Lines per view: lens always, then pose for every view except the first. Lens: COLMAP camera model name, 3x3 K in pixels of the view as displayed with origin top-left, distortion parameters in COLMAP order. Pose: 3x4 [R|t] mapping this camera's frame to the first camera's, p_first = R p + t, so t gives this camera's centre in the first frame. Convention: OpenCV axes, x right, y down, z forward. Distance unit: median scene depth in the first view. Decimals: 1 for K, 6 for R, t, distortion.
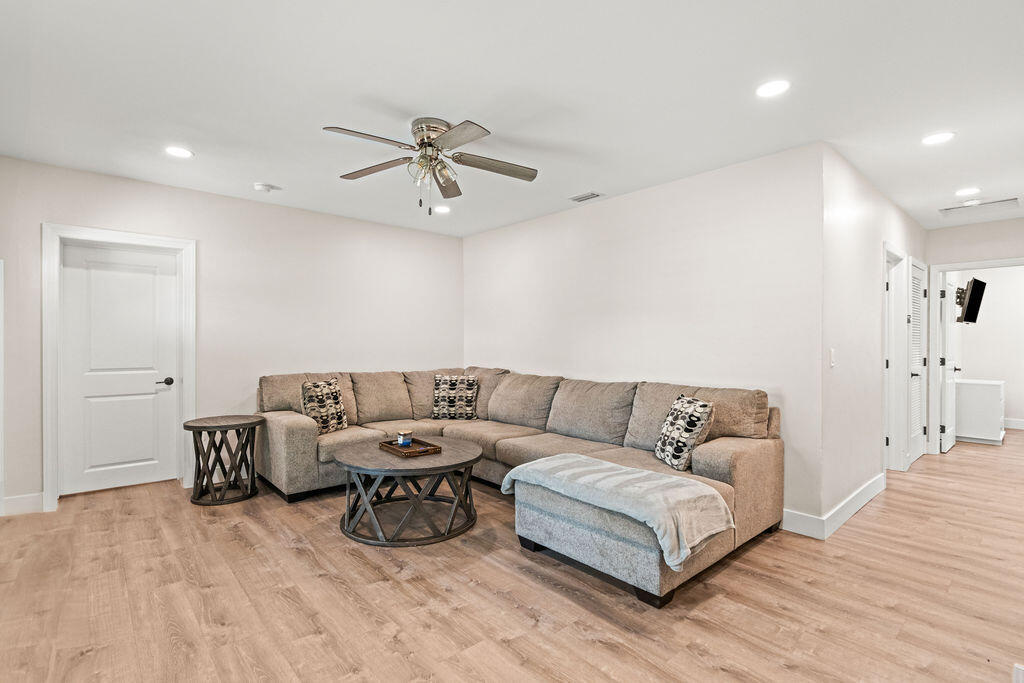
lens RADIAL K [[477.6, 0, 512.3], [0, 477.6, 346.6], [0, 0, 1]] dist [-0.001452, -0.000022]
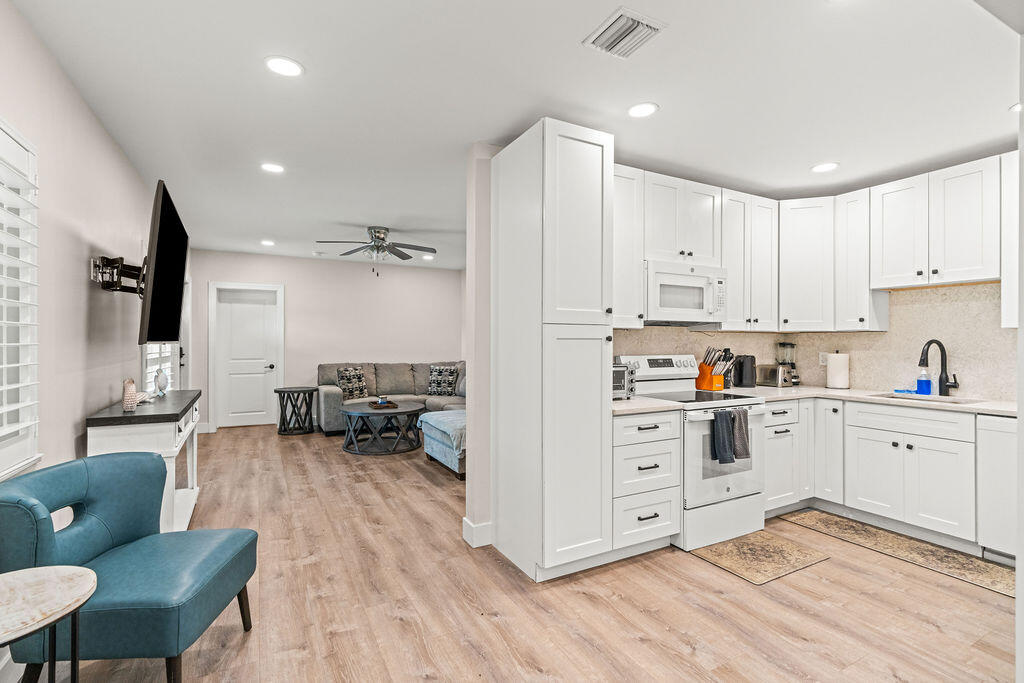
lens RADIAL K [[462.8, 0, 507.5], [0, 462.8, 343.5], [0, 0, 1]] dist [-0.000489, 0.000301]
pose [[0.973286, 0.001164, -0.229595, 0.511536], [-0.002695, 0.999976, -0.006353, -0.001918], [0.229582, 0.006802, 0.973266, -0.446706]]
